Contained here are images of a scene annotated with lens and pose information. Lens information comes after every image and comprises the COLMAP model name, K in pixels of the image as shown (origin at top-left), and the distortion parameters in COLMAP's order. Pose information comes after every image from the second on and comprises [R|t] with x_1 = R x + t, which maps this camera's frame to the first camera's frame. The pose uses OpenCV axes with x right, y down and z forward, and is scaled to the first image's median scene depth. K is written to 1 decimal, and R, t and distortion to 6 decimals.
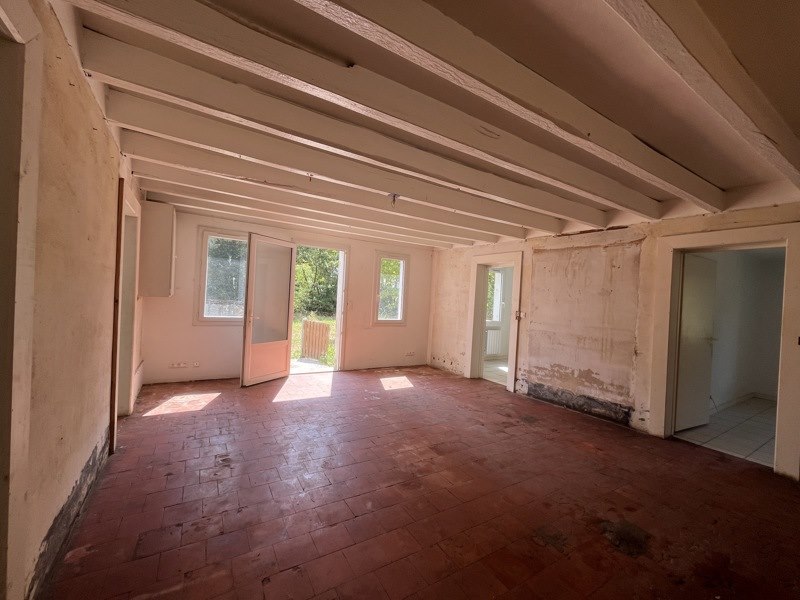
lens RADIAL K [[322.5, 0, 400.0], [0, 322.5, 301.3], [0, 0, 1]] dist [0.000301, 0.000216]
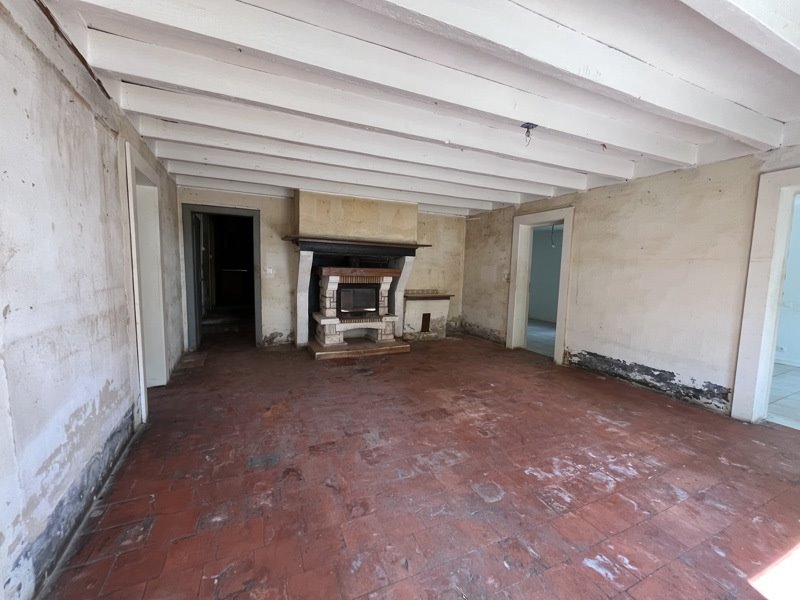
lens RADIAL K [[322.5, 0, 399.7], [0, 322.5, 300.4], [0, 0, 1]] dist [0.000301, 0.000216]
pose [[-0.988958, -0.082291, 0.123250, 0.153955], [-0.069090, 0.991769, 0.107803, 0.017035], [-0.131107, 0.098097, -0.986503, 1.900873]]
